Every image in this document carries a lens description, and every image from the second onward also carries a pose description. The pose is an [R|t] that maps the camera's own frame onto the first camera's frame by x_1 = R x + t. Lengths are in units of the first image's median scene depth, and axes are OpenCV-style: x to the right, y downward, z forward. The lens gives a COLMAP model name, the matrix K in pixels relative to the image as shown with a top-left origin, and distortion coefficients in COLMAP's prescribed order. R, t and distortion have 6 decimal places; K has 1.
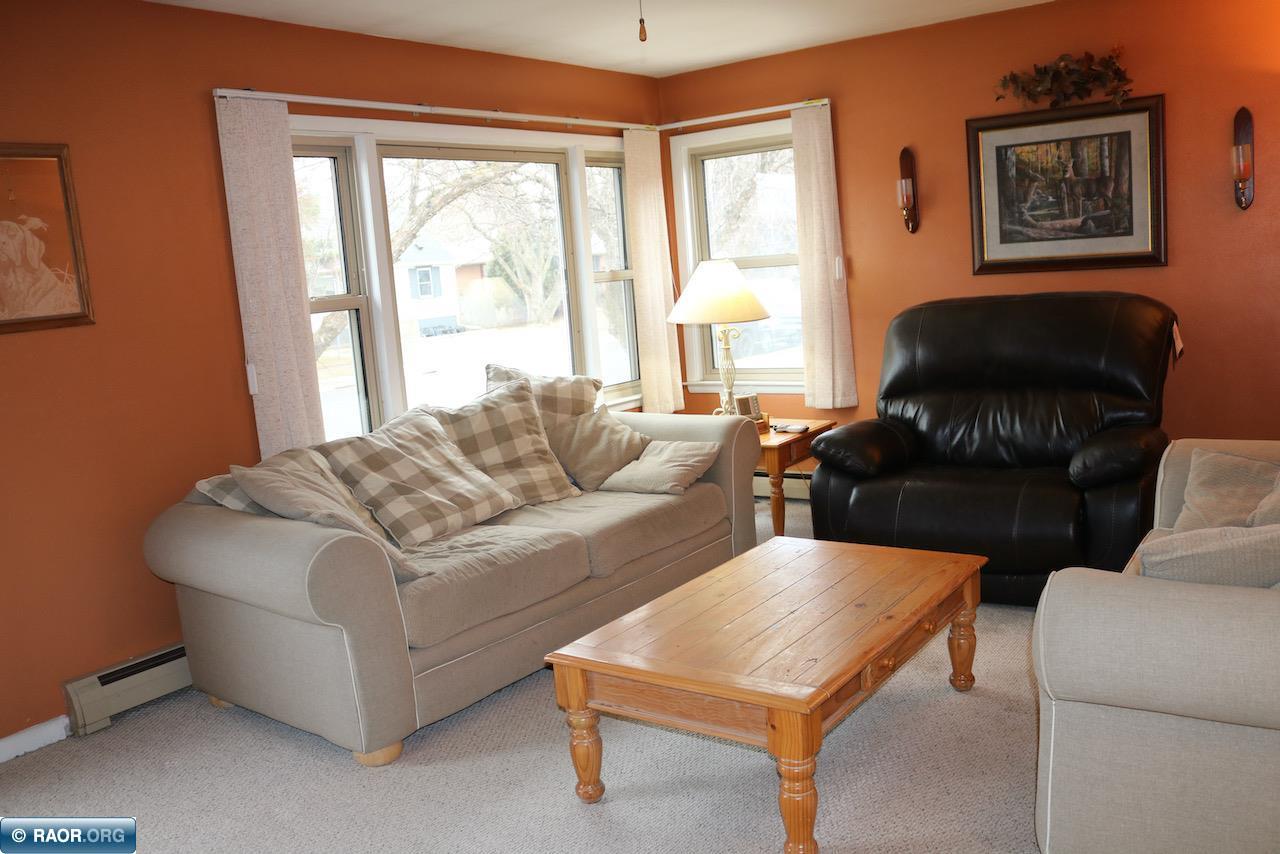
lens RADIAL K [[1060.0, 0, 640.0], [0, 1060.0, 427.0], [0, 0, 1]] dist [-0.157640, 0.131701]
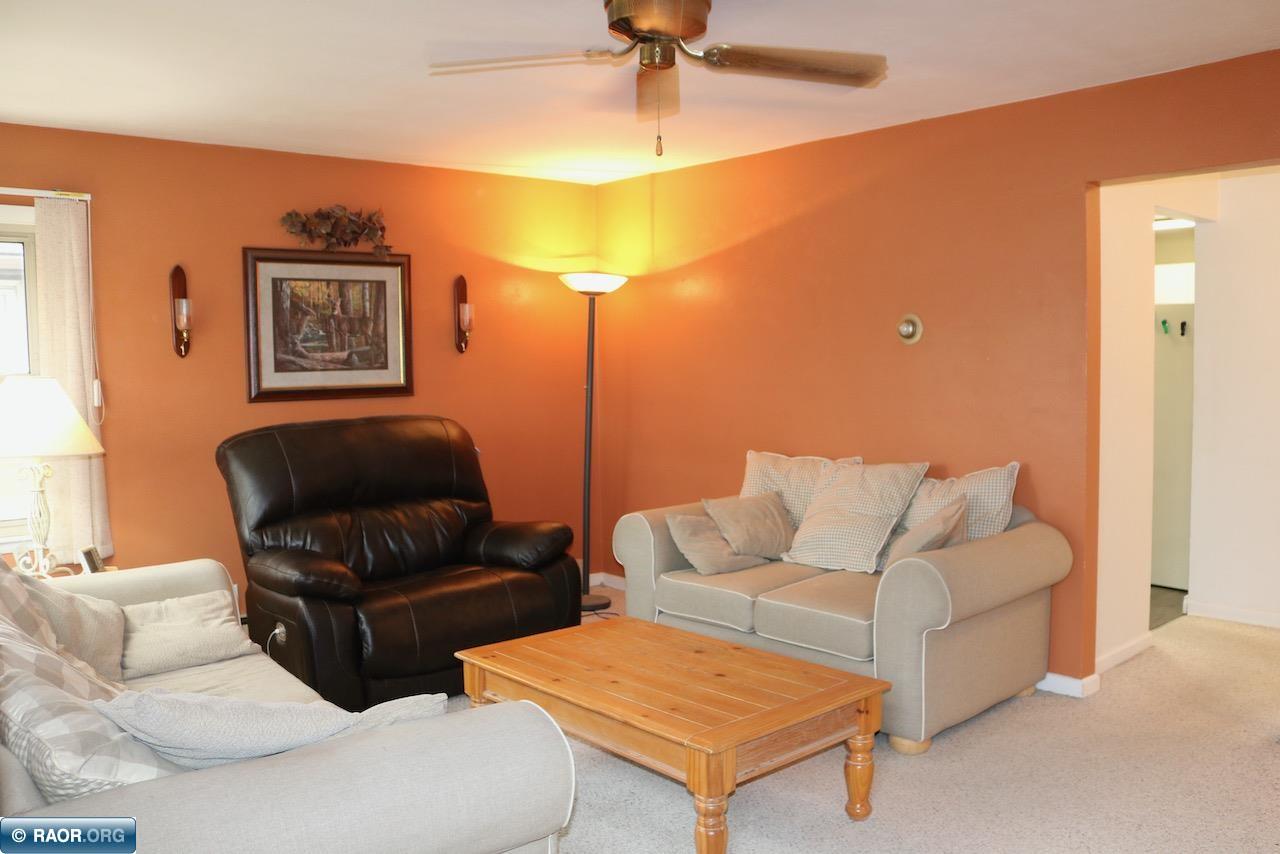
lens RADIAL K [[1060.0, 0, 640.0], [0, 1060.0, 427.0], [0, 0, 1]] dist [-0.157640, 0.131701]
pose [[0.224949, 0.011138, 0.974307, -0.591431], [0.147050, 0.988094, -0.045247, -0.025797], [-0.963210, 0.153450, 0.220633, 0.457099]]
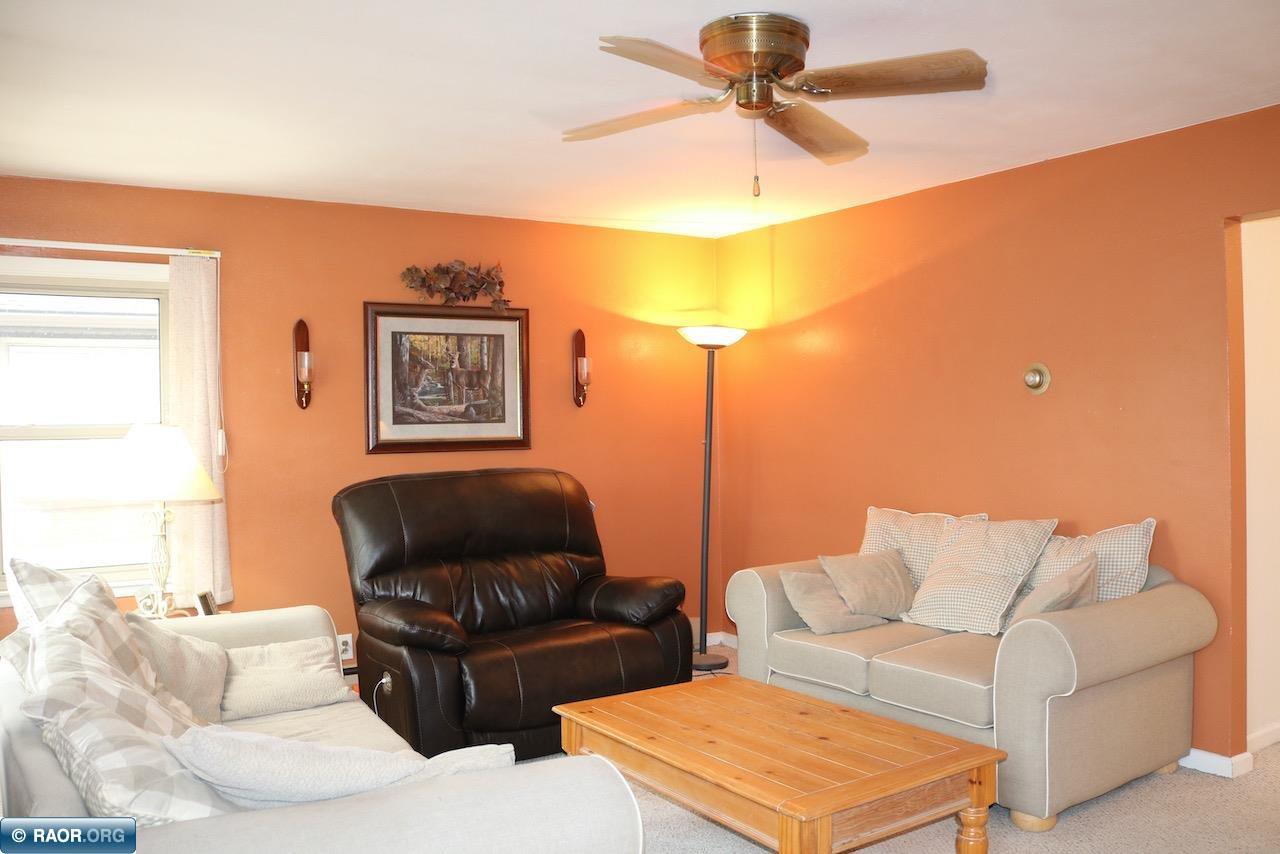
lens RADIAL K [[1060.0, 0, 640.0], [0, 1060.0, 427.0], [0, 0, 1]] dist [-0.157640, 0.131701]
pose [[0.352516, 0.068507, 0.933295, -0.565195], [0.131701, 0.983759, -0.121957, -0.014968], [-0.926492, 0.165908, 0.337768, 0.438344]]
